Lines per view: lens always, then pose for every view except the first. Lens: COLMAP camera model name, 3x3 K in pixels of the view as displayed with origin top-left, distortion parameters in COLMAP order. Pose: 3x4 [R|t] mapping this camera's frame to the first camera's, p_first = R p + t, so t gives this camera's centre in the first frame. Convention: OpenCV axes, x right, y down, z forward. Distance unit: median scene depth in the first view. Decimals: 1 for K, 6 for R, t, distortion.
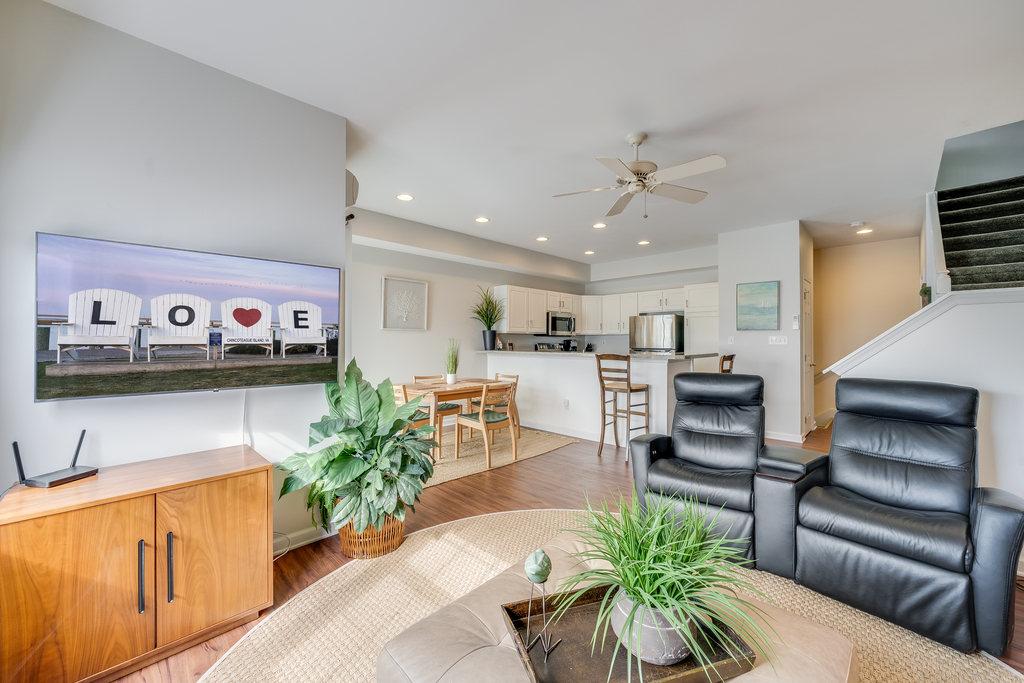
lens RADIAL K [[392.4, 0, 499.1], [0, 392.4, 341.4], [0, 0, 1]] dist [-0.000390, 0.000046]
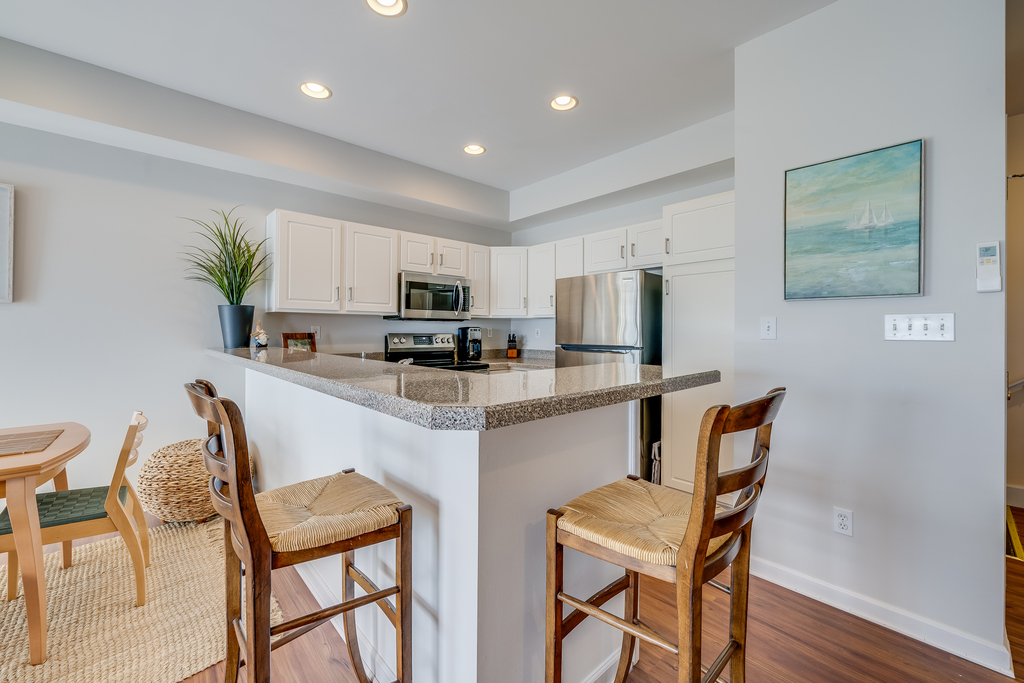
lens RADIAL K [[414.2, 0, 504.8], [0, 414.2, 328.8], [0, 0, 1]] dist [-0.001604, -0.000316]
pose [[0.999094, 0.002667, -0.042468, 0.313045], [-0.002880, 0.999984, -0.004959, 0.000637], [0.042454, 0.005077, 0.999086, 0.521841]]
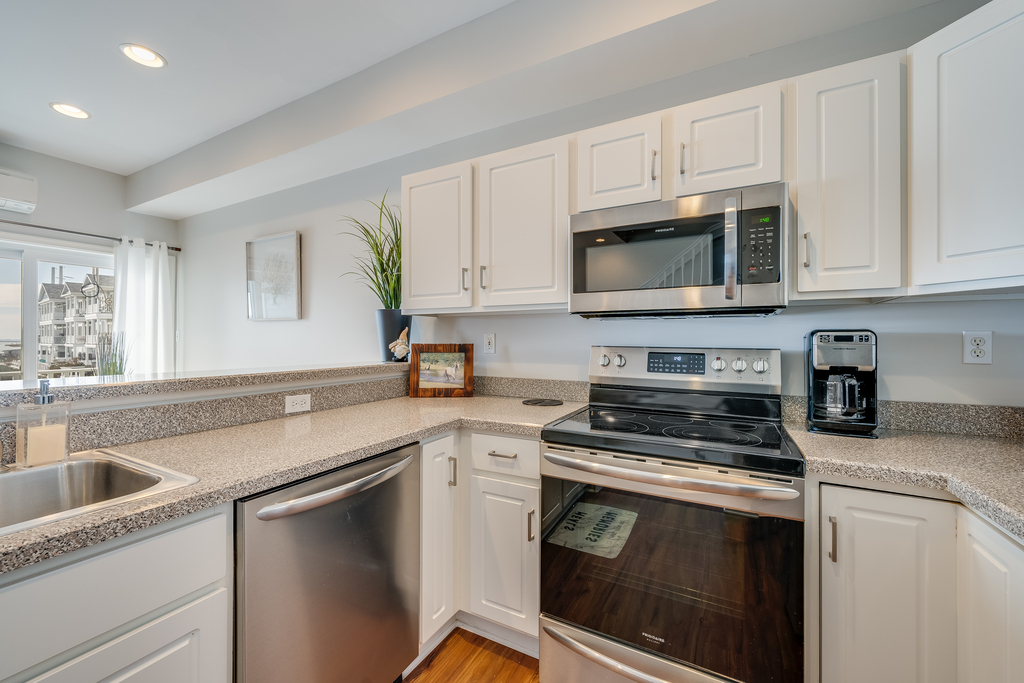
lens RADIAL K [[406.4, 0, 502.8], [0, 406.4, 338.1], [0, 0, 1]] dist [-0.002253, -0.000150]
pose [[0.289985, -0.006740, -0.957008, 0.389444], [-0.003316, 0.999962, -0.008048, 0.001628], [0.957026, 0.005507, 0.289951, 0.981806]]
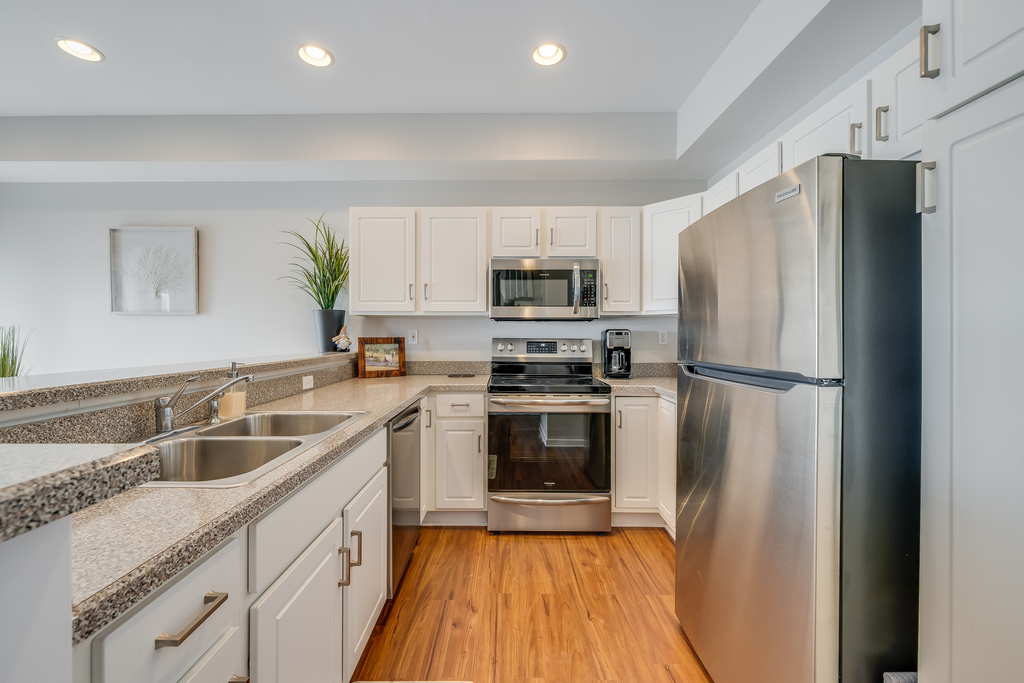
lens RADIAL K [[410.0, 0, 502.0], [0, 410.0, 333.6], [0, 0, 1]] dist [-0.000107, -0.000096]
pose [[0.707149, -0.002209, -0.707061, 0.470948], [-0.000408, 0.999994, -0.003531, 0.001261], [0.707065, 0.002785, 0.707144, 0.793823]]
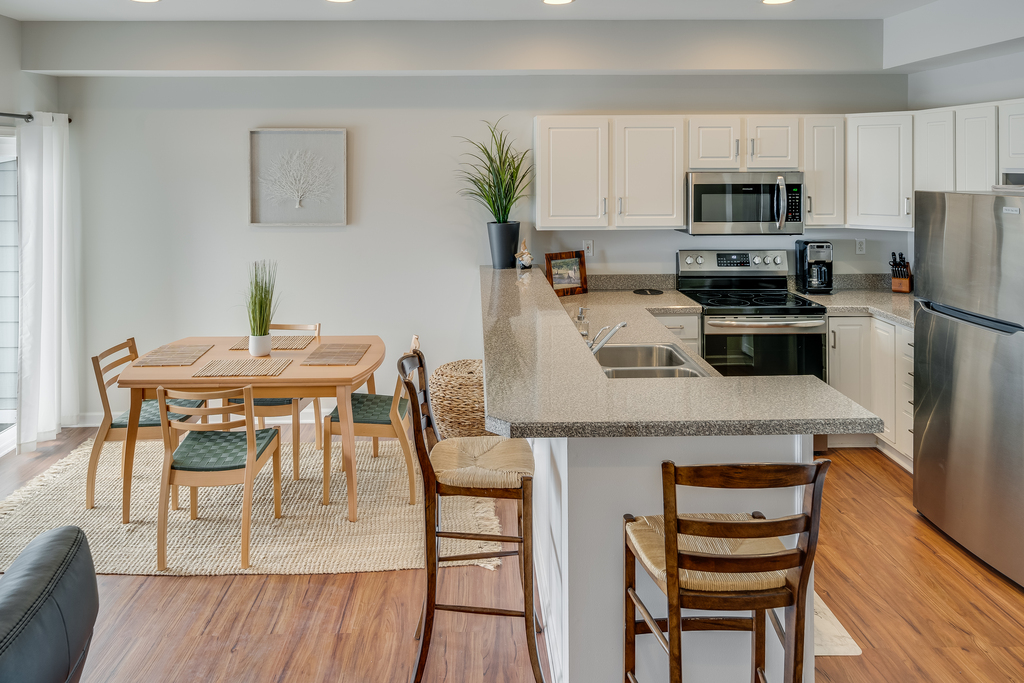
lens RADIAL K [[740.0, 0, 486.1], [0, 740.0, 164.5], [0, 0, 1]] dist [0.007145, -0.000710]
pose [[0.728931, -0.003014, -0.684581, 0.519252], [0.006622, 0.999975, 0.002648, -0.093996], [0.684555, -0.006464, 0.728932, 0.389913]]
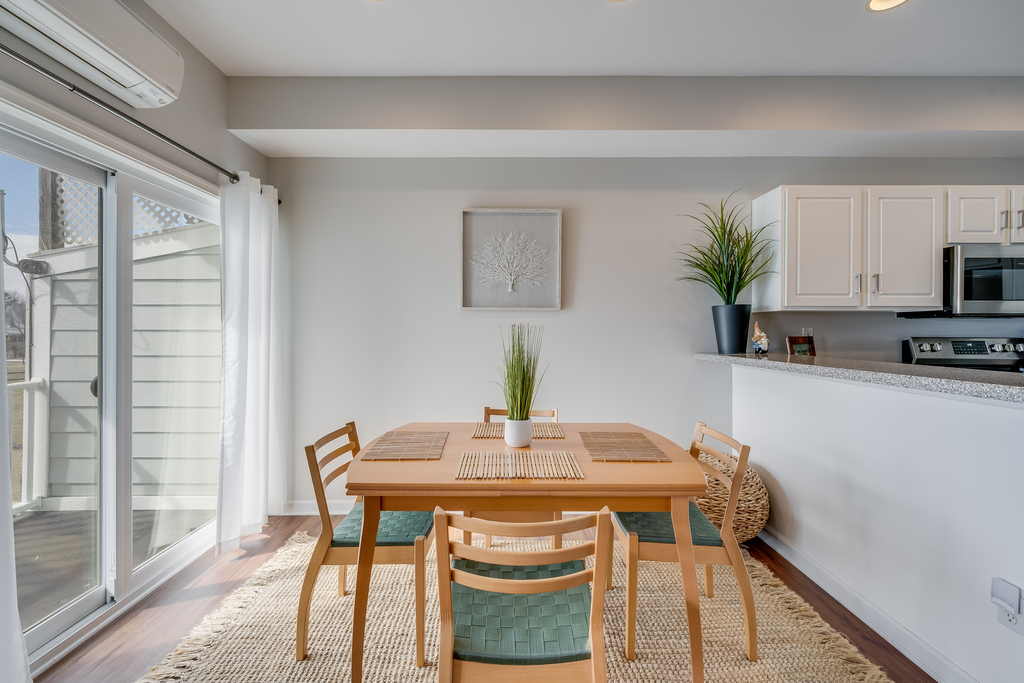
lens RADIAL K [[414.2, 0, 504.8], [0, 414.2, 328.8], [0, 0, 1]] dist [-0.001604, -0.000316]
pose [[0.717046, -0.005879, -0.697001, 0.107828], [0.001634, 0.999976, -0.006753, -0.001364], [0.697024, 0.003704, 0.717038, 0.522112]]
